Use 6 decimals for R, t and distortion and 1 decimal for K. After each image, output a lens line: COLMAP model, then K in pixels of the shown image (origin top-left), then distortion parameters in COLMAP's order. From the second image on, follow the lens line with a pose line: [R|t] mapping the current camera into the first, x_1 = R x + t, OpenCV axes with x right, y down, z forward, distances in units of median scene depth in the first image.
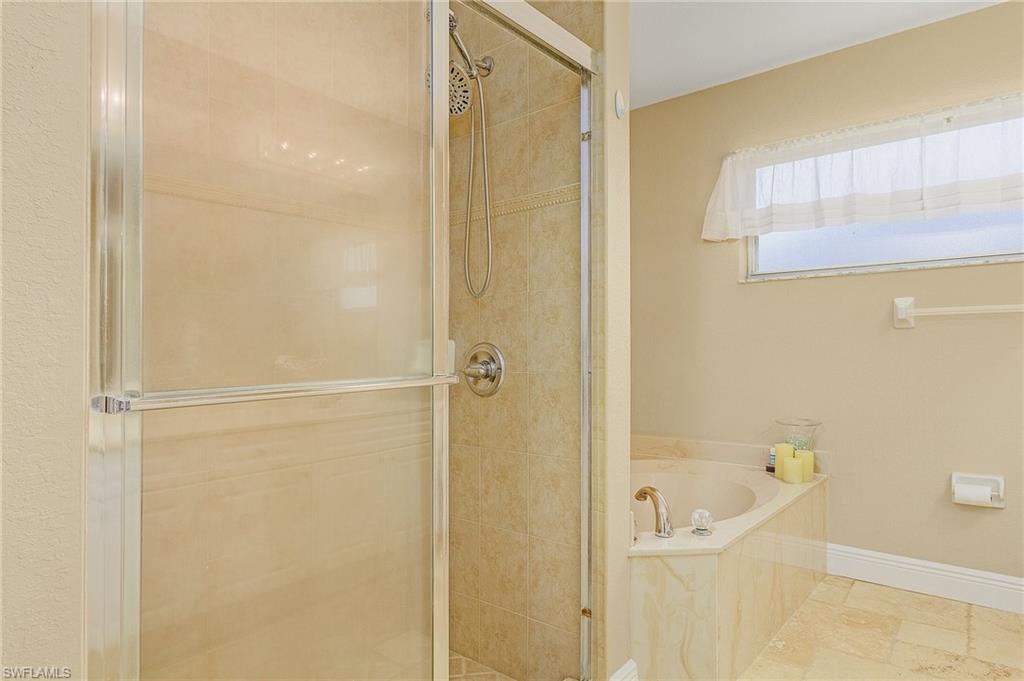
lens RADIAL K [[615.6, 0, 511.2], [0, 615.6, 328.7], [0, 0, 1]] dist [0.003778, 0.000356]
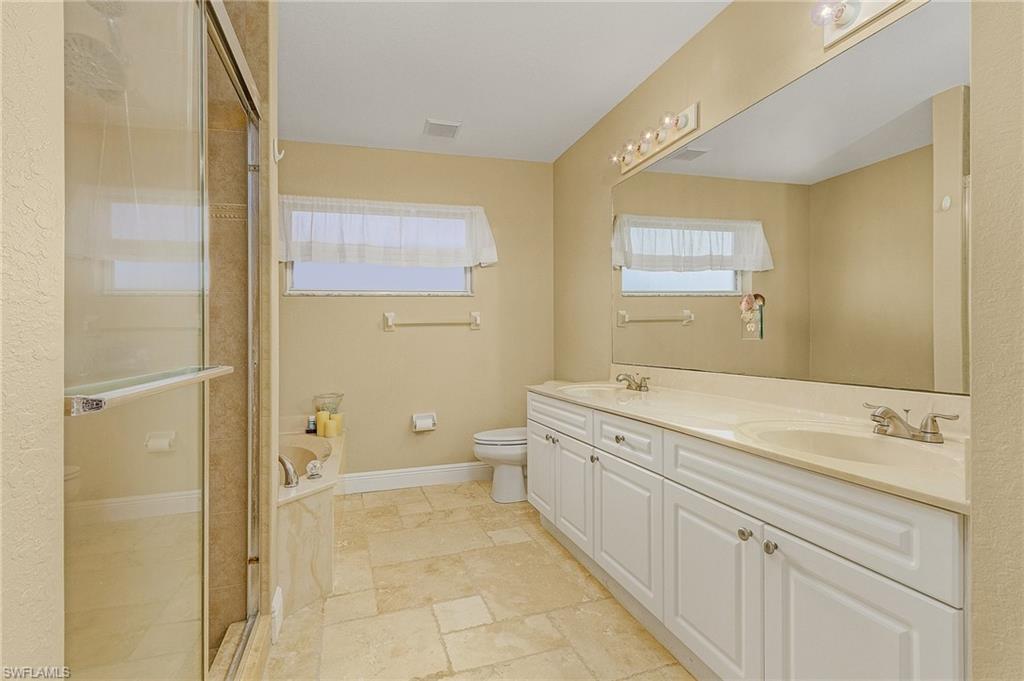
lens RADIAL K [[479.6, 0, 512.0], [0, 479.6, 340.5], [0, 0, 1]] dist [0.000270, -0.000140]
pose [[0.536957, -0.007239, 0.843579, -0.283558], [-0.006406, 0.999899, 0.012658, 0.007157], [-0.843585, -0.012201, 0.536857, 0.044730]]
